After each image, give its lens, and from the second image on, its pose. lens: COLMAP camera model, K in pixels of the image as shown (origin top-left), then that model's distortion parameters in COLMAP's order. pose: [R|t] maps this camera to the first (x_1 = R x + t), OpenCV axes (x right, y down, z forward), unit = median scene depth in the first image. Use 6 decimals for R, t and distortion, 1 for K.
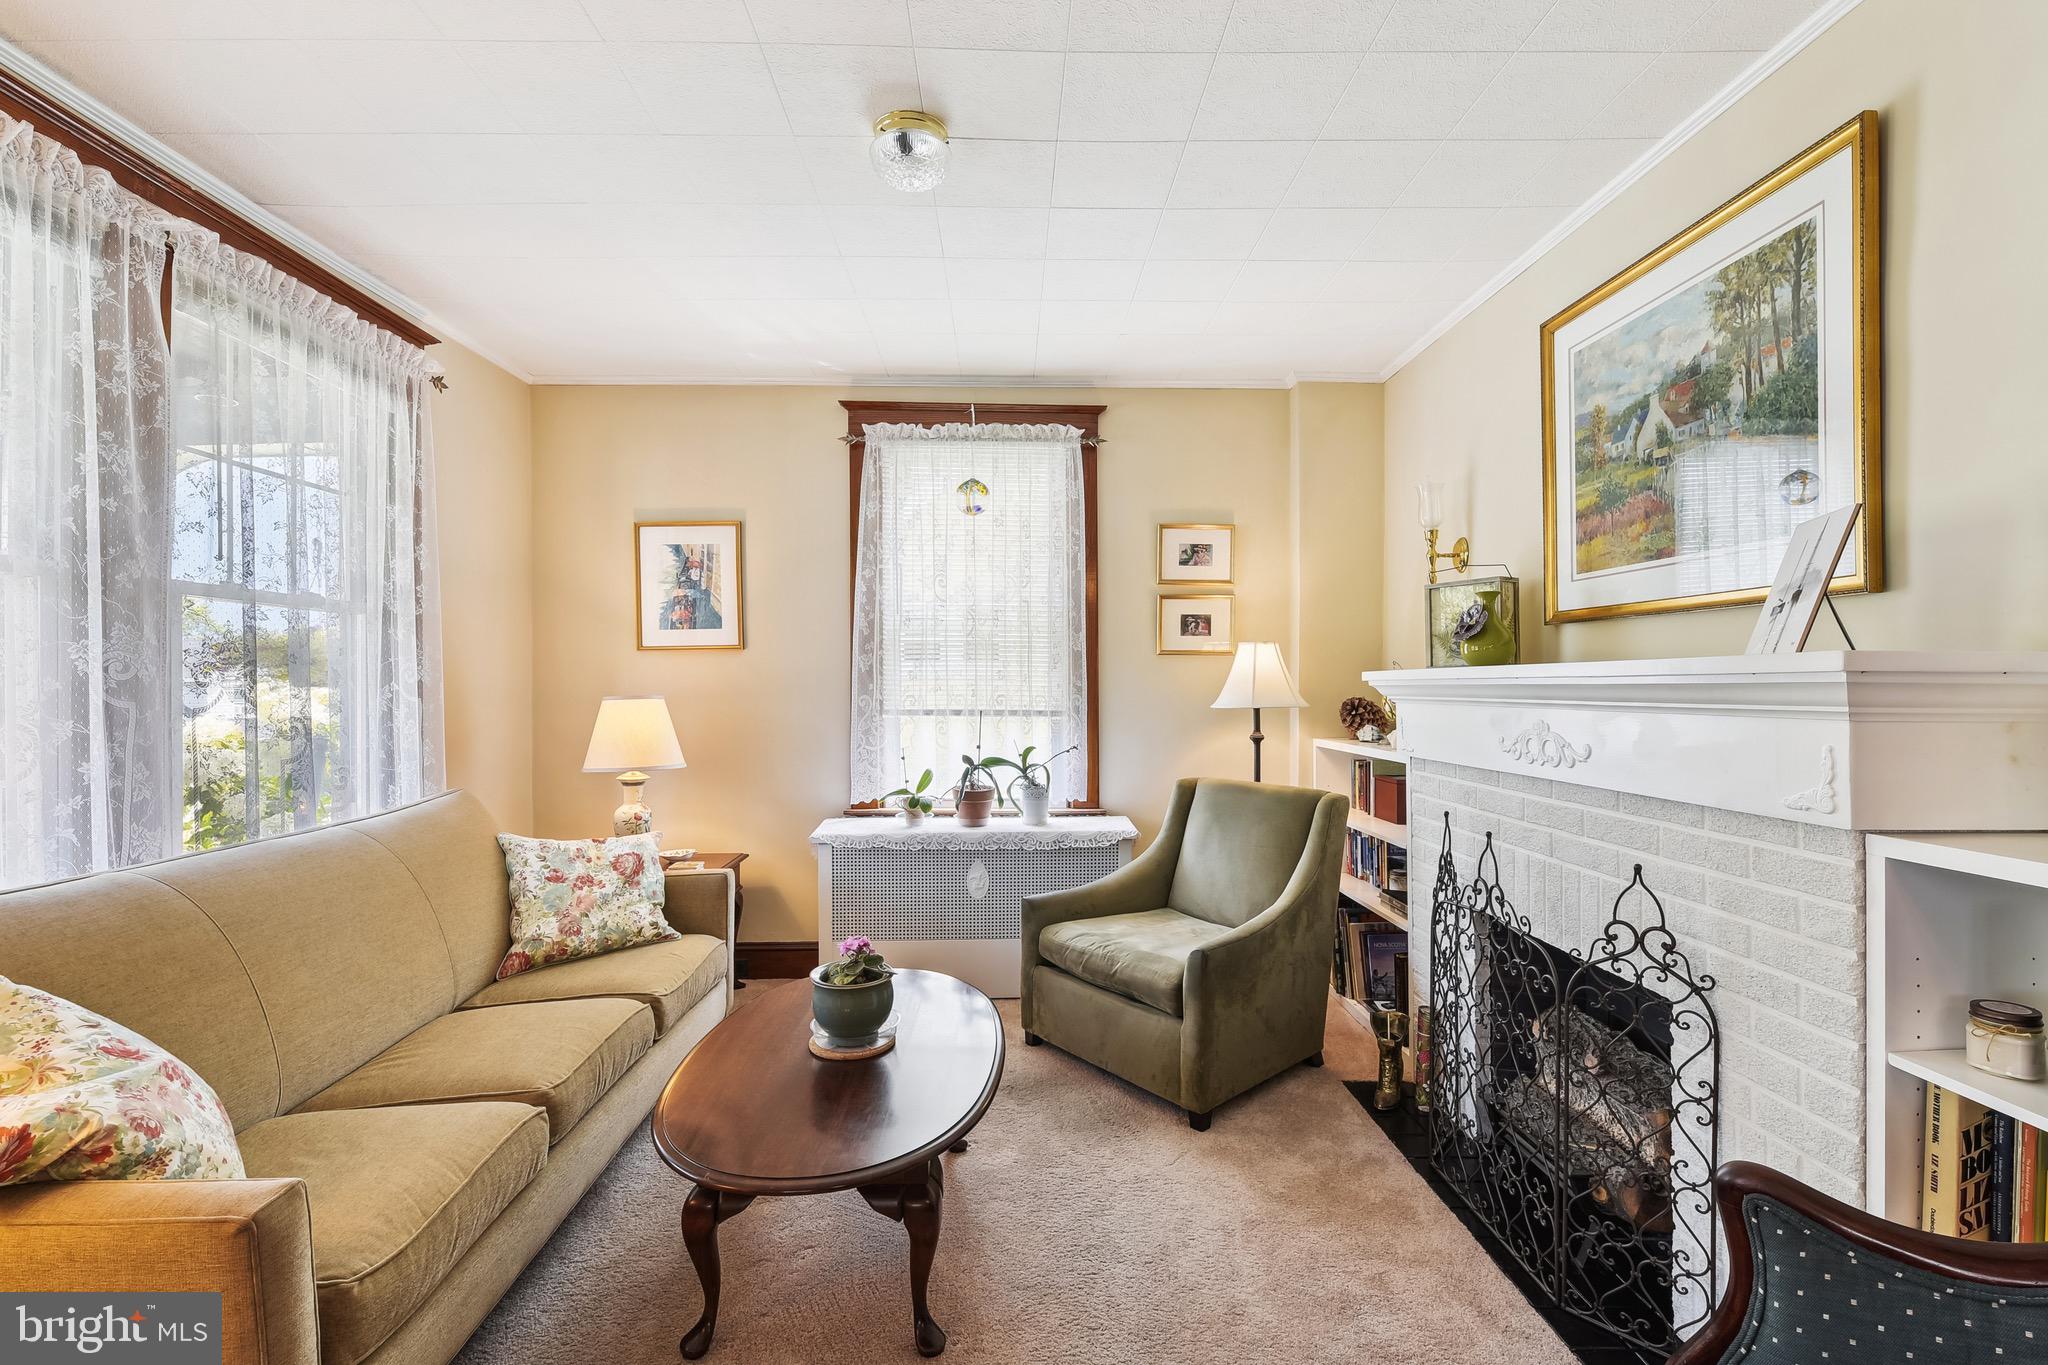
lens RADIAL K [[910.3, 0, 1022.8], [0, 910.3, 687.6], [0, 0, 1]] dist [0.007620, -0.000491]
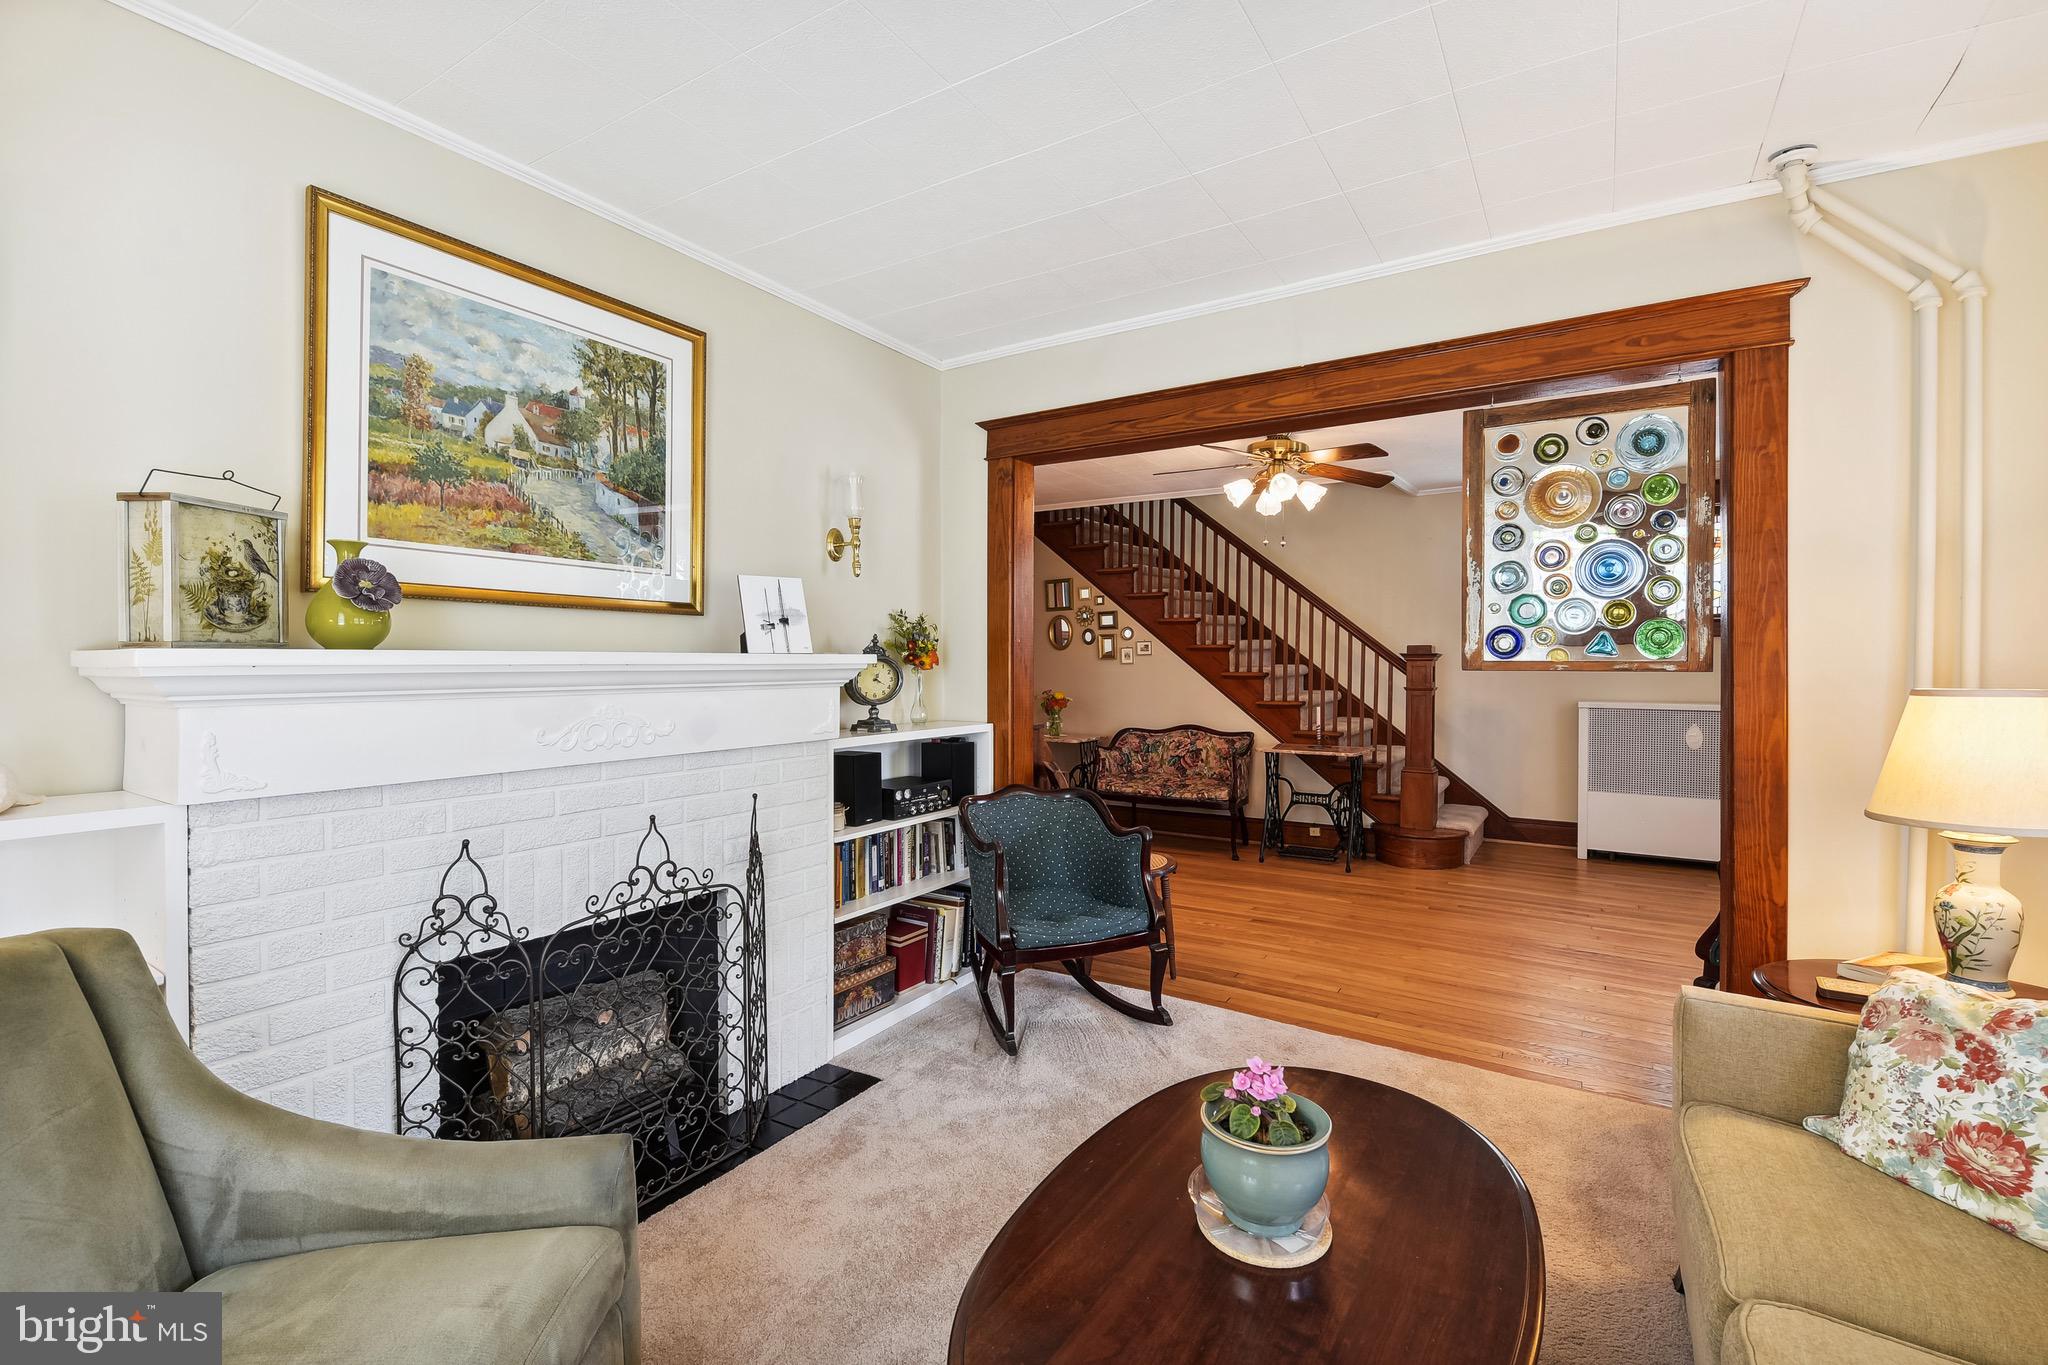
lens RADIAL K [[910.3, 0, 1022.8], [0, 910.3, 687.6], [0, 0, 1]] dist [0.007620, -0.000491]
pose [[-0.812778, -0.005869, 0.582544, -0.420953], [0.003599, 0.999880, 0.015096, 0.002093], [-0.582562, 0.014366, -0.812659, 1.587002]]
